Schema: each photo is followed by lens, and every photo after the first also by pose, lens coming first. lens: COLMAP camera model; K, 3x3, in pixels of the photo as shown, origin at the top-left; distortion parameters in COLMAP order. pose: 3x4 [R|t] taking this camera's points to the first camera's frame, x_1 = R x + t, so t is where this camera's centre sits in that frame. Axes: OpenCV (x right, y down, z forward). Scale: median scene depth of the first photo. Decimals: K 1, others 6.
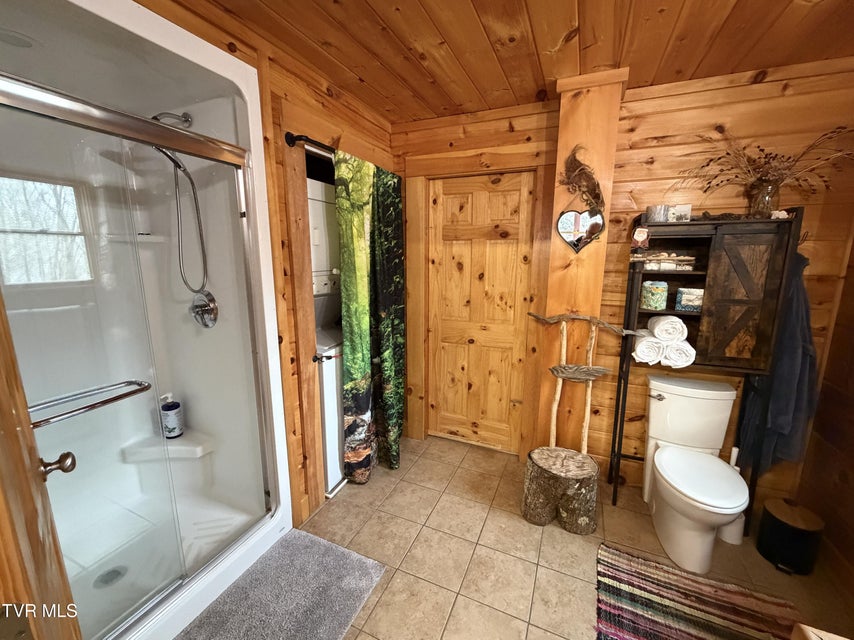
lens RADIAL K [[345.7, 0, 429.6], [0, 345.7, 319.6], [0, 0, 1]] dist [-0.001517, -0.000607]
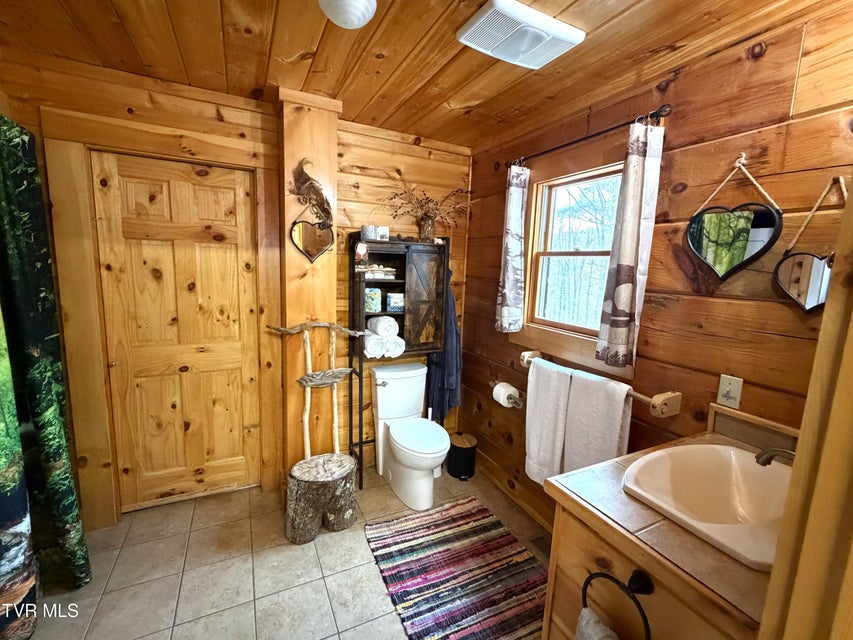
lens RADIAL K [[365.8, 0, 425.1], [0, 365.8, 319.2], [0, 0, 1]] dist [0.000942, -0.000815]
pose [[0.648457, -0.089485, 0.755974, -0.187378], [0.104229, 0.994151, 0.028273, -0.021187], [-0.754082, 0.060461, 0.653991, 0.041884]]
